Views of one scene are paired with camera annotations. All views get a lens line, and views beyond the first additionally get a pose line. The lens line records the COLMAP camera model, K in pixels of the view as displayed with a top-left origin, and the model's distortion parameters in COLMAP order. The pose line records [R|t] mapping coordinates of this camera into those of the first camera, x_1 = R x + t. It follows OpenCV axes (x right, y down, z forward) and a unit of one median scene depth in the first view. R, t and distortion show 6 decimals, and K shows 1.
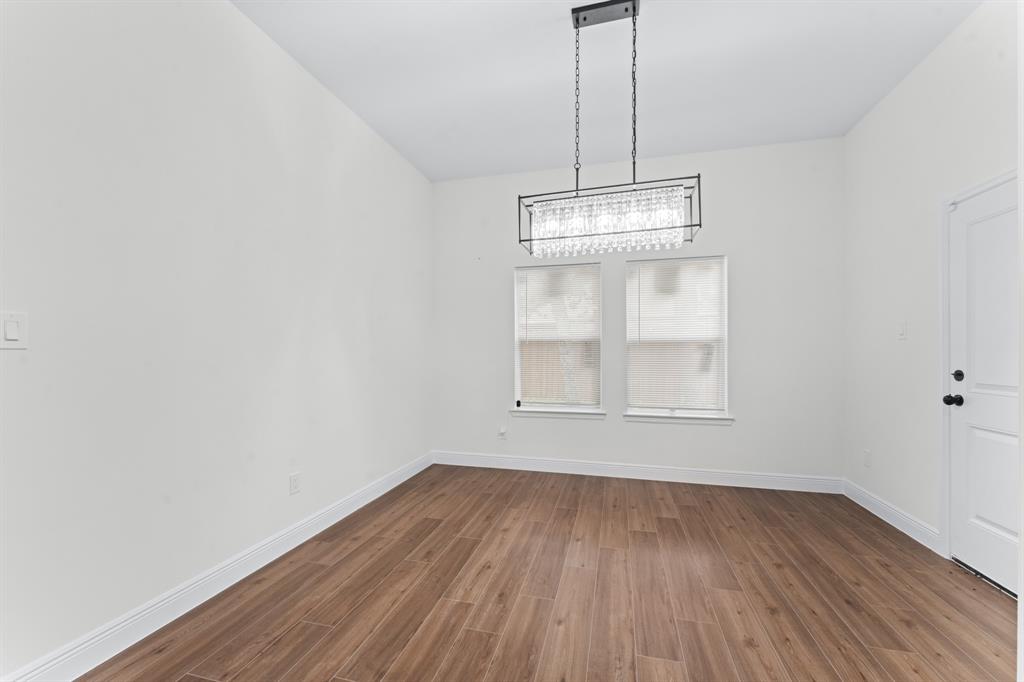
lens RADIAL K [[408.9, 0, 508.1], [0, 408.9, 364.9], [0, 0, 1]] dist [-0.001440, 0.000603]
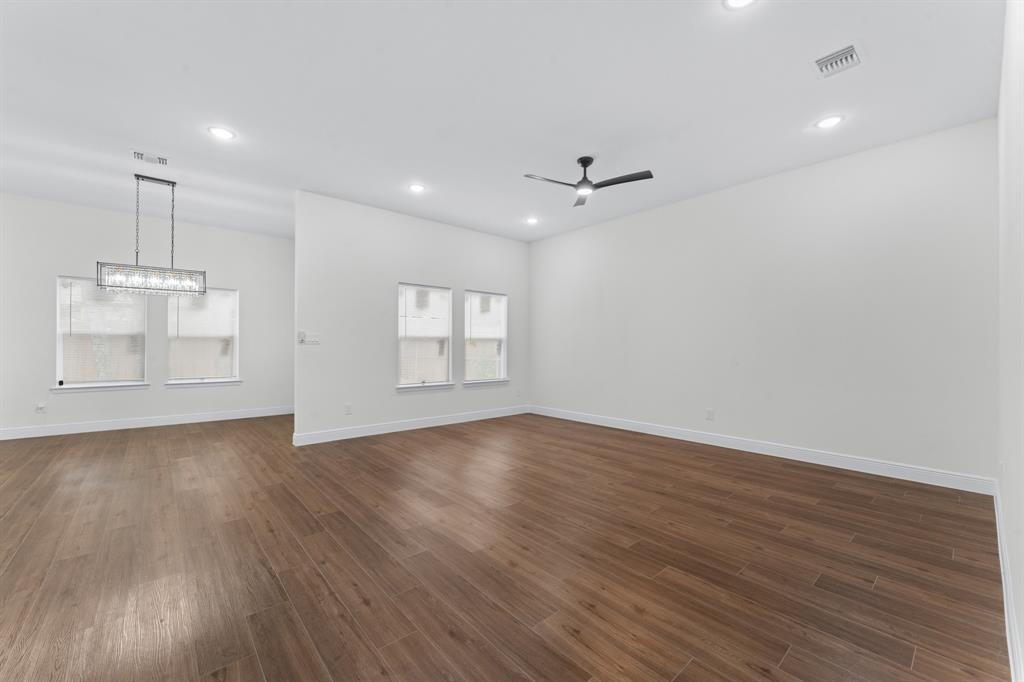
lens RADIAL K [[408.9, 0, 510.2], [0, 408.9, 342.6], [0, 0, 1]] dist [-0.001440, 0.000603]
pose [[0.557791, 0.014048, 0.829863, -0.344172], [0.017619, 0.999431, -0.028761, 0.041394], [-0.829795, 0.030664, 0.557226, -1.193697]]
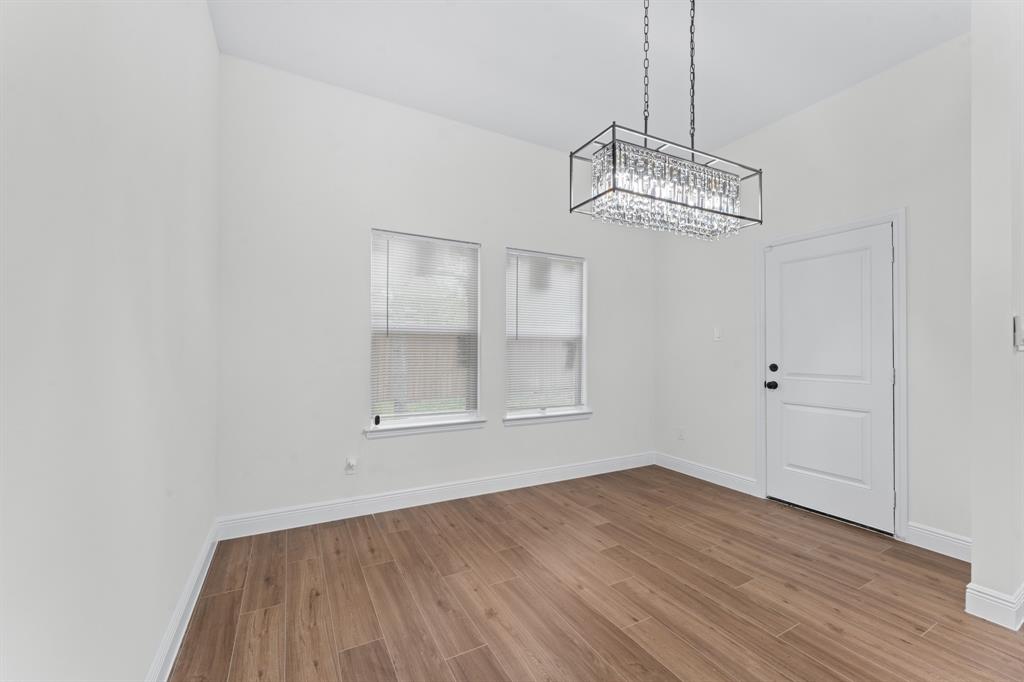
lens RADIAL K [[408.9, 0, 503.8], [0, 408.9, 352.9], [0, 0, 1]] dist [-0.001440, 0.000603]
pose [[0.728778, 0.002058, 0.684747, -0.411490], [0.012567, 0.999787, -0.016380, -0.010289], [-0.684635, 0.020543, 0.728597, 0.445623]]
